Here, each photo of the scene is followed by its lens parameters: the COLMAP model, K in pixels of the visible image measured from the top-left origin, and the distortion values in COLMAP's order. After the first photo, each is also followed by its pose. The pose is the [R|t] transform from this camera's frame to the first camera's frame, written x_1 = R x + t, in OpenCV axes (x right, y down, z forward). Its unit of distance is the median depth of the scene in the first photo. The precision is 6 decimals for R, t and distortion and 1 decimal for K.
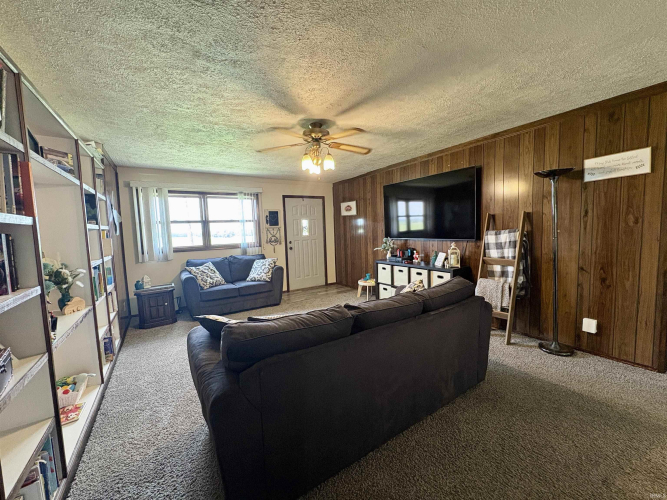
lens RADIAL K [[266.9, 0, 333.2], [0, 266.9, 249.1], [0, 0, 1]] dist [-0.000371, -0.000006]
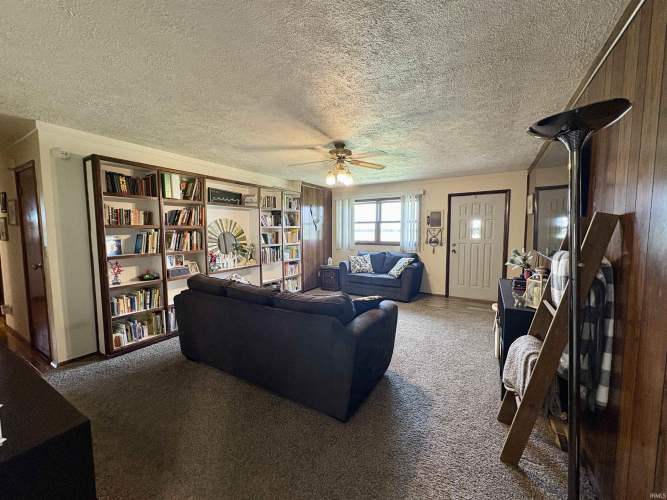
lens RADIAL K [[266.9, 0, 332.2], [0, 266.9, 249.9], [0, 0, 1]] dist [-0.000371, -0.000006]
pose [[0.446145, 0.102855, -0.889031, 0.499466], [-0.081932, 0.993896, 0.073871, -0.044035], [0.891203, 0.039883, 0.451849, 0.223667]]
